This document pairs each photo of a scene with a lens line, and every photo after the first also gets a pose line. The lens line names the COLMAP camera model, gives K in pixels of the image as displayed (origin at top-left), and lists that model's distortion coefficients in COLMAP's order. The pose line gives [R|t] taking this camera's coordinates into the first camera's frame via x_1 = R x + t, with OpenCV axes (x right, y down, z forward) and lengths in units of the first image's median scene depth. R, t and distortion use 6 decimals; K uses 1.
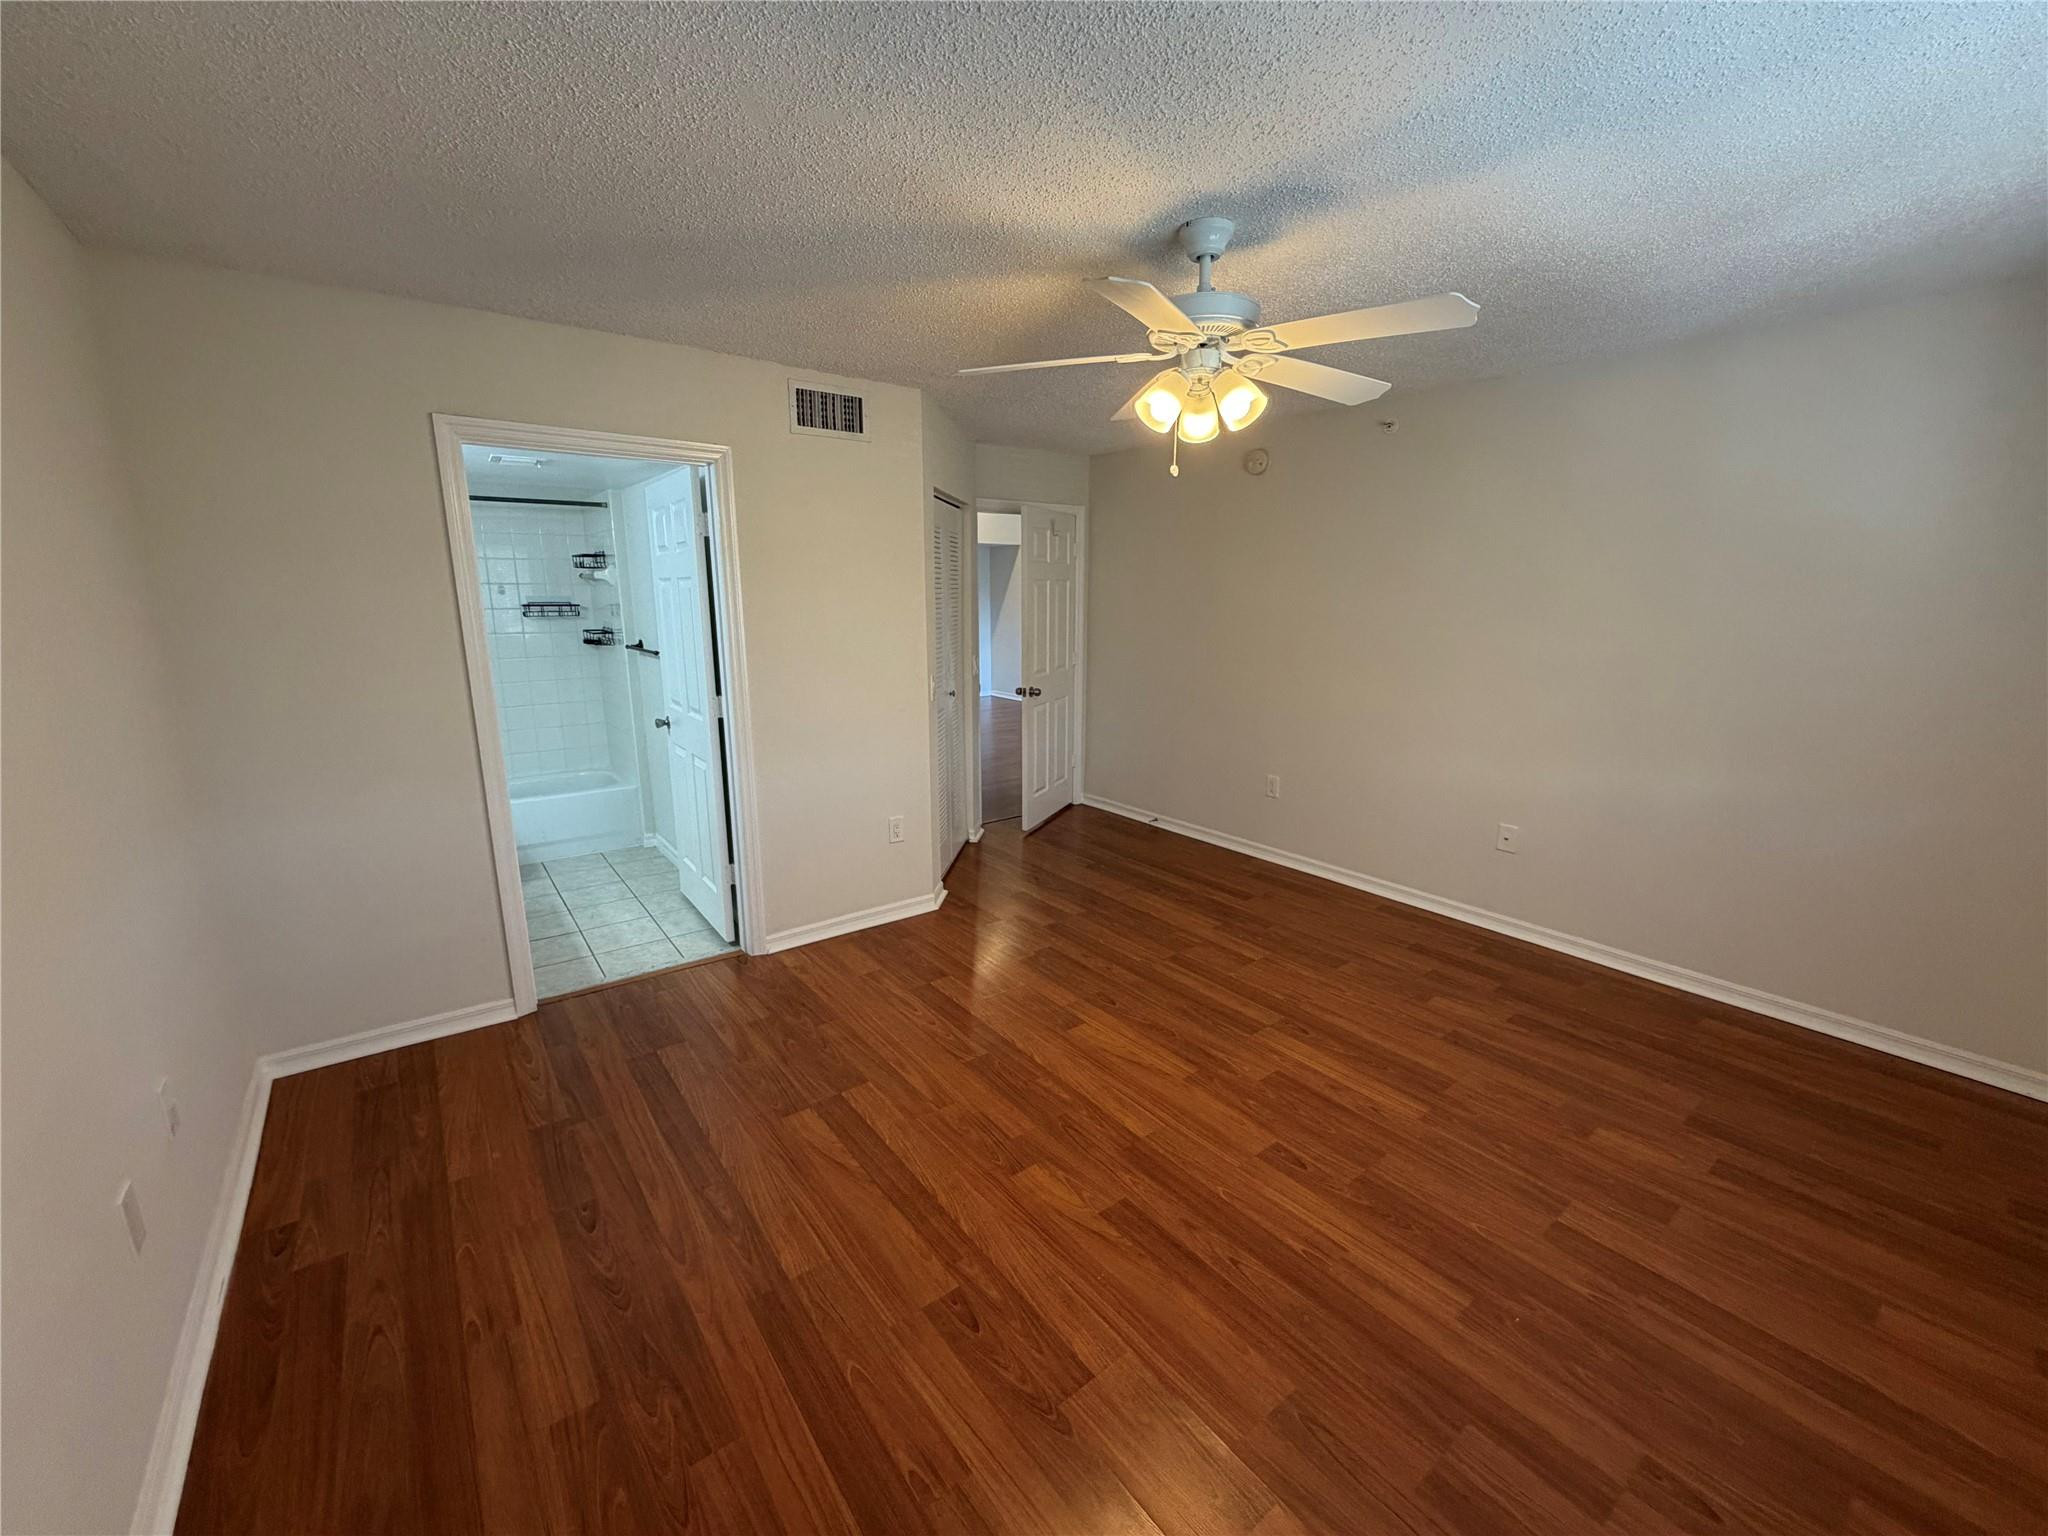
lens RADIAL K [[817.4, 0, 1024.0], [0, 817.4, 768.0], [0, 0, 1]] dist [0.000339, -0.000238]
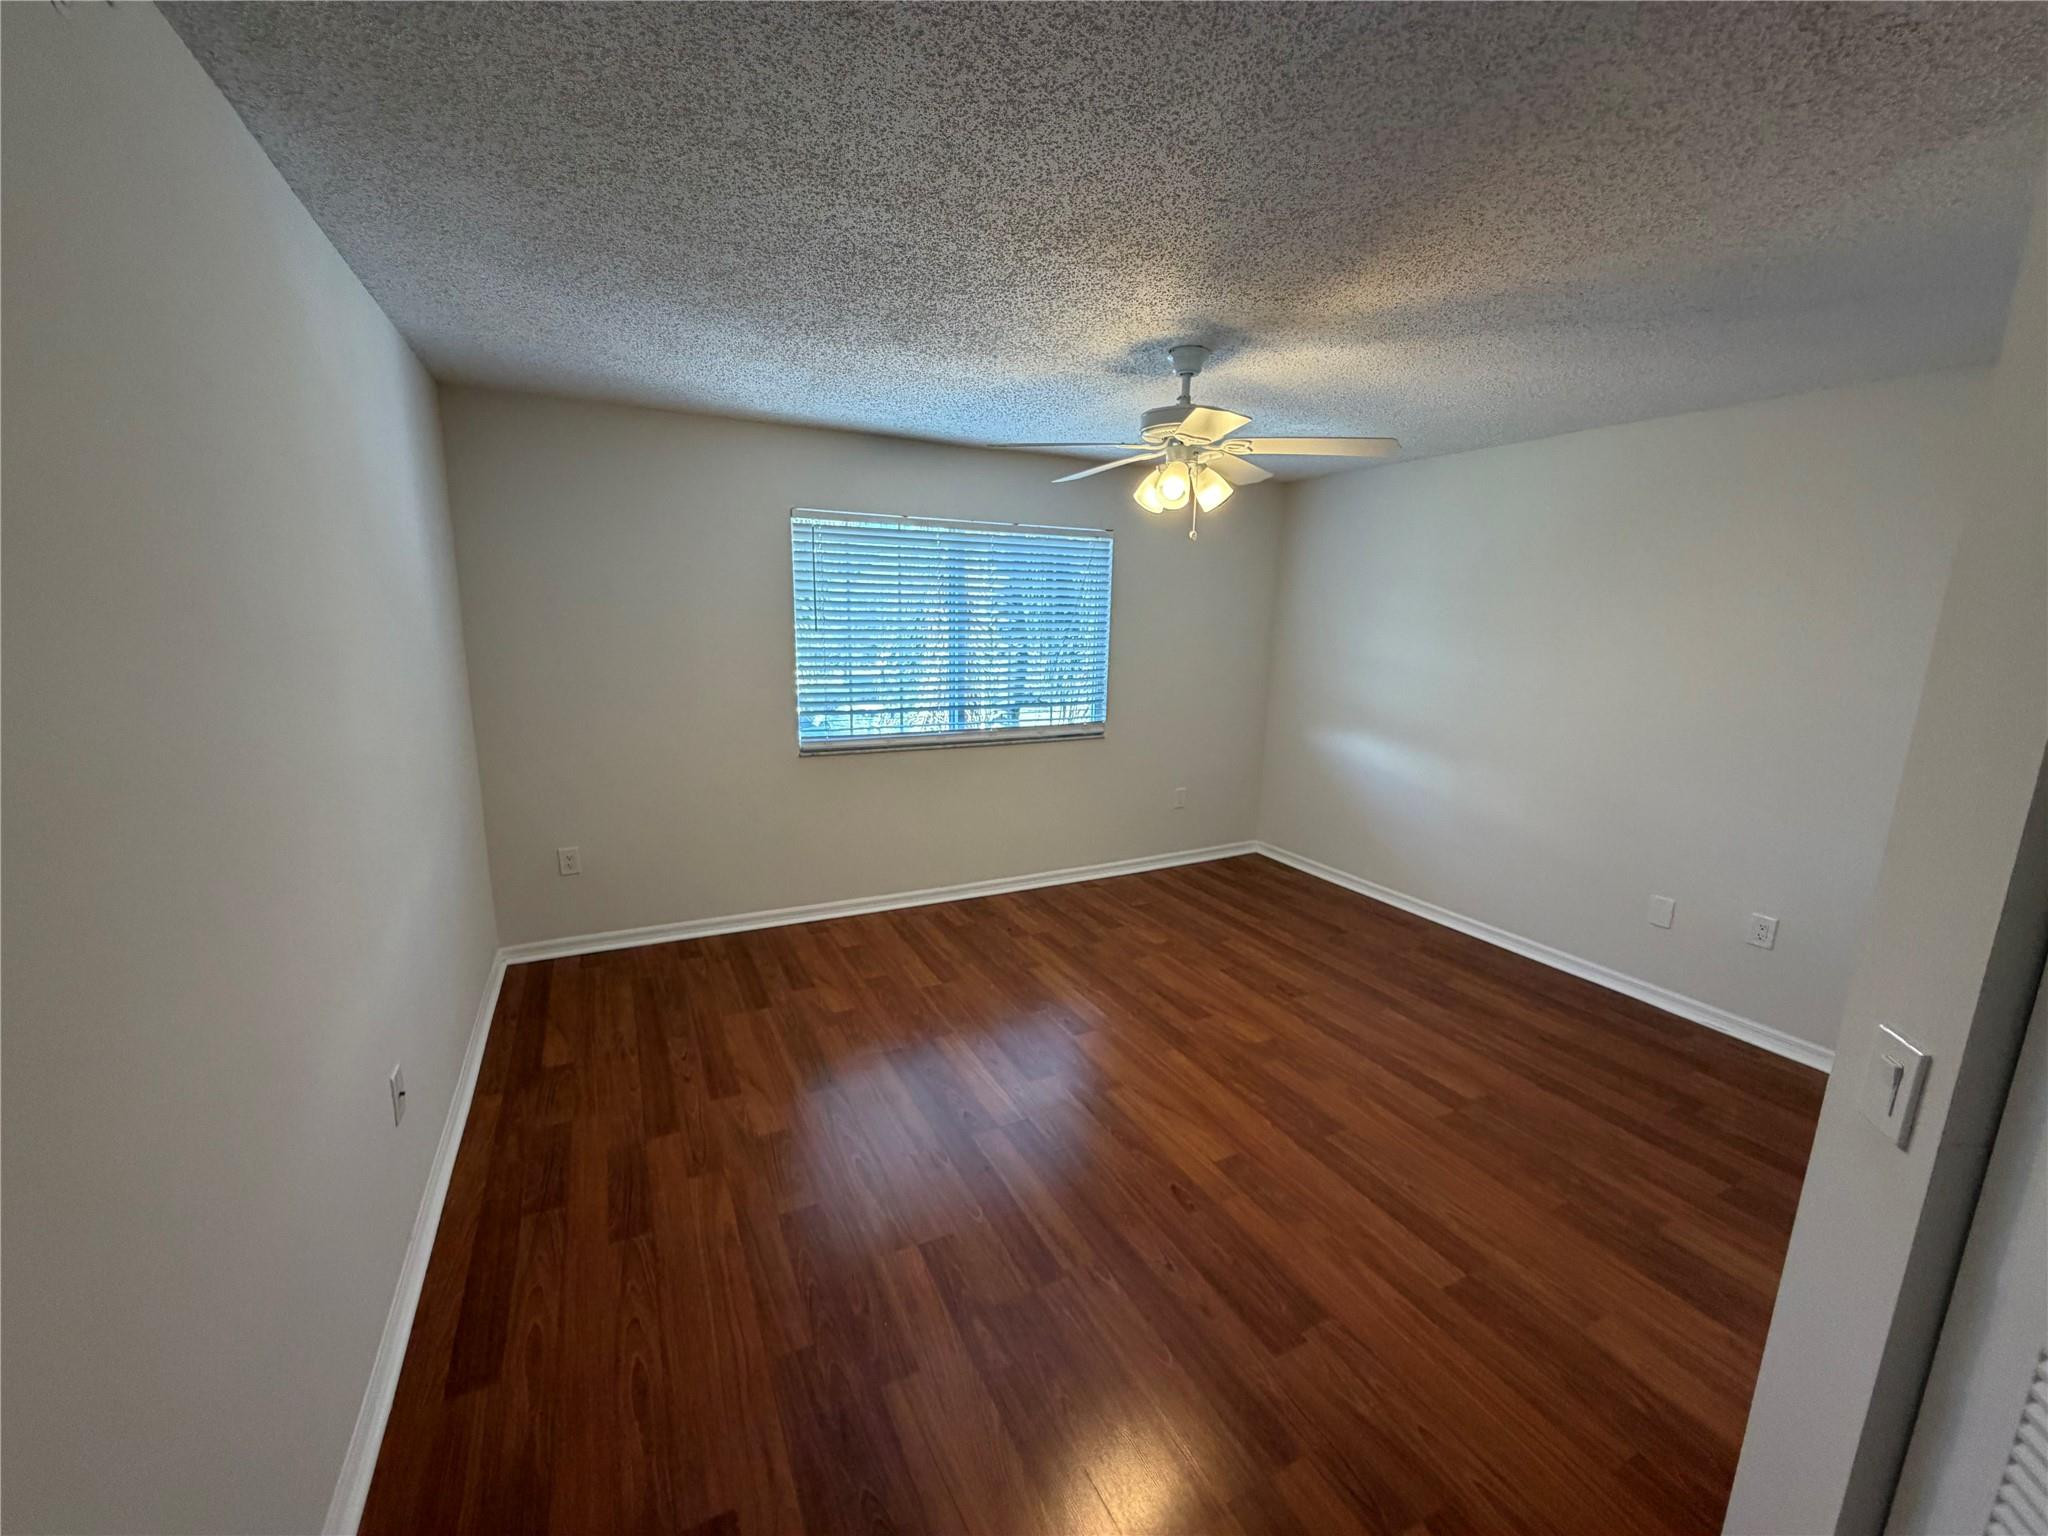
lens RADIAL K [[817.4, 0, 1024.0], [0, 817.4, 768.0], [0, 0, 1]] dist [0.000339, -0.000238]
pose [[-0.983192, -0.054614, 0.174216, 0.175543], [0.018236, 0.920065, 0.391342, -0.463589], [-0.181662, 0.387941, -0.903604, 2.009950]]
